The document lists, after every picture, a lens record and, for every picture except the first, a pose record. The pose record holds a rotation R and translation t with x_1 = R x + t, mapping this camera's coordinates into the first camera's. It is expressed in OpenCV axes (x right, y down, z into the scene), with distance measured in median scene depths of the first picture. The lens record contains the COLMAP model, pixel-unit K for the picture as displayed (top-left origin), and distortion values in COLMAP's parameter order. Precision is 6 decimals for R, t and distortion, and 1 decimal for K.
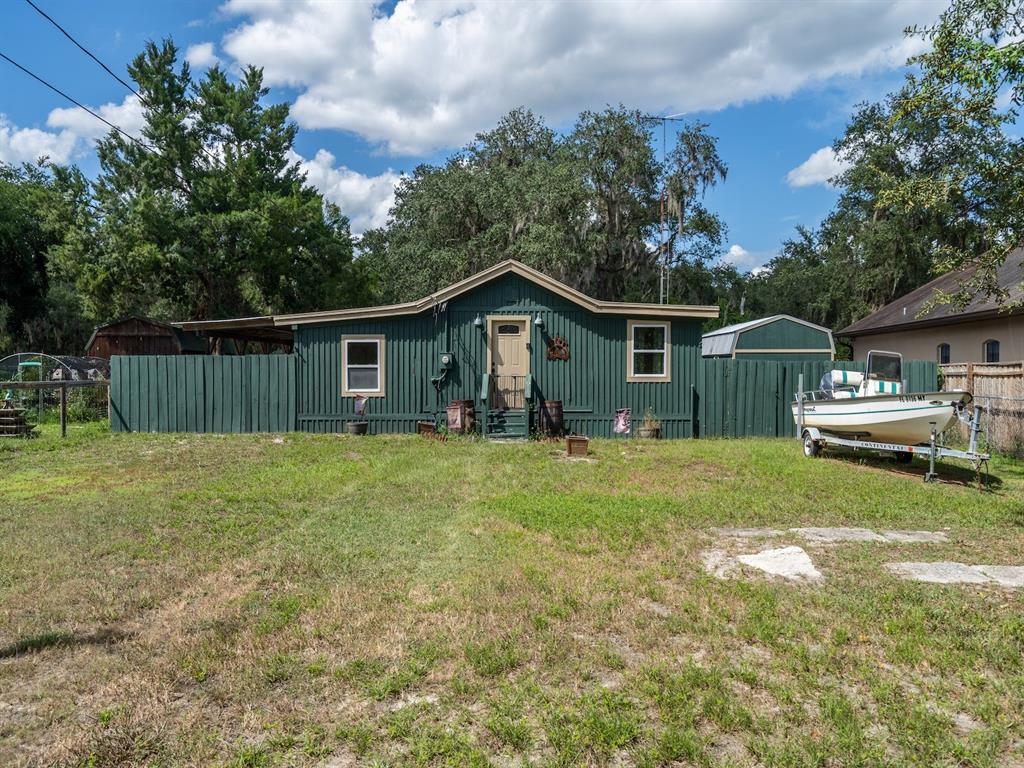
lens RADIAL K [[739.4, 0, 512.0], [0, 739.4, 384.0], [0, 0, 1]] dist [0.006780, 0.002474]
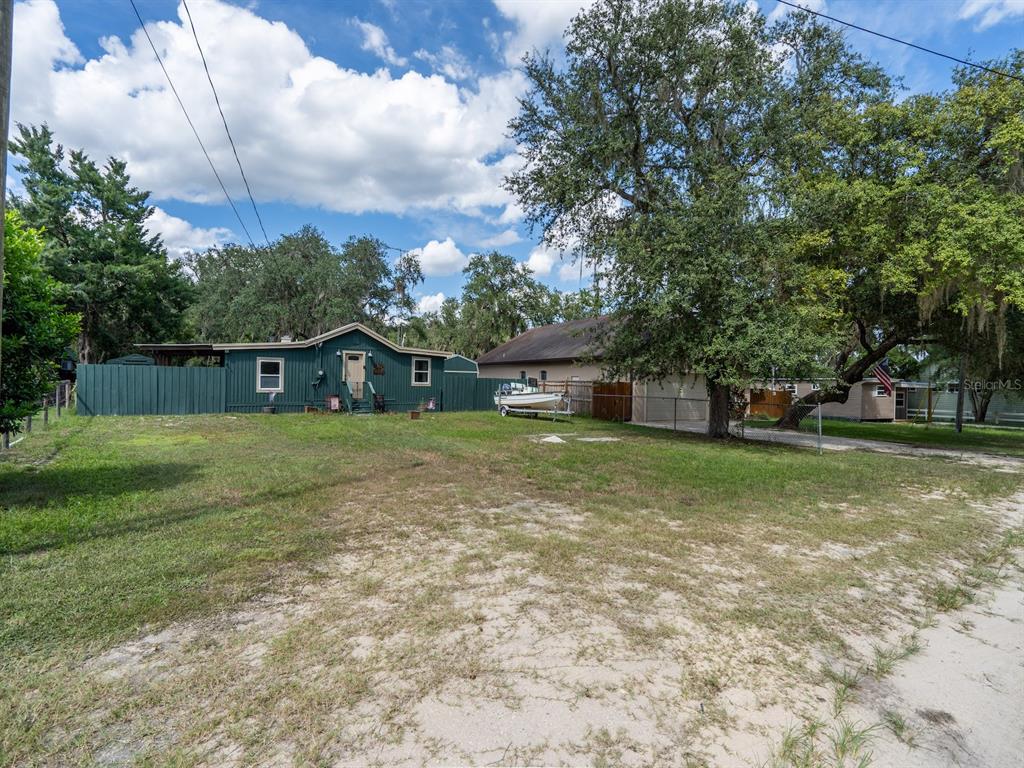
lens RADIAL K [[459.7, 0, 511.3], [0, 459.7, 386.4], [0, 0, 1]] dist [-0.007169, 0.000550]
pose [[0.822835, 0.010982, 0.568174, -0.351783], [-0.012158, 0.999925, -0.001720, -0.002703], [-0.568150, -0.005493, 0.822907, -0.234473]]
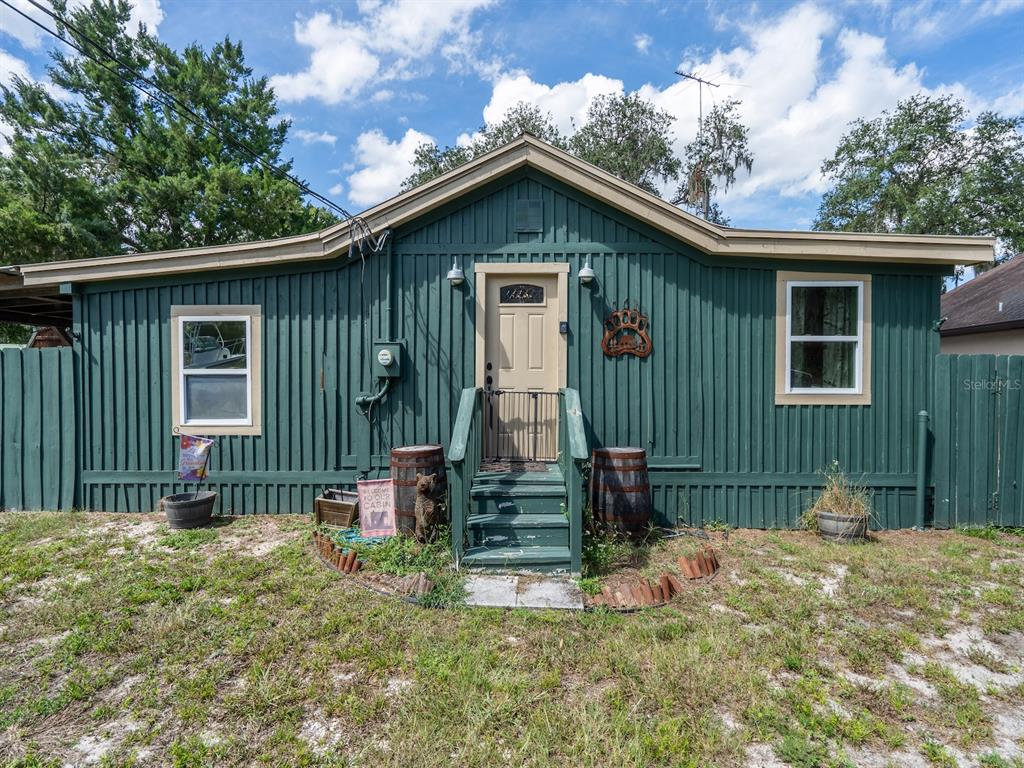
lens RADIAL K [[462.3, 0, 511.7], [0, 462.3, 391.9], [0, 0, 1]] dist [-0.008659, 0.000509]
pose [[0.999980, -0.000303, -0.006343, -0.009006], [0.000360, 0.999959, 0.009081, -0.013511], [0.006340, -0.009083, 0.999939, 0.706531]]
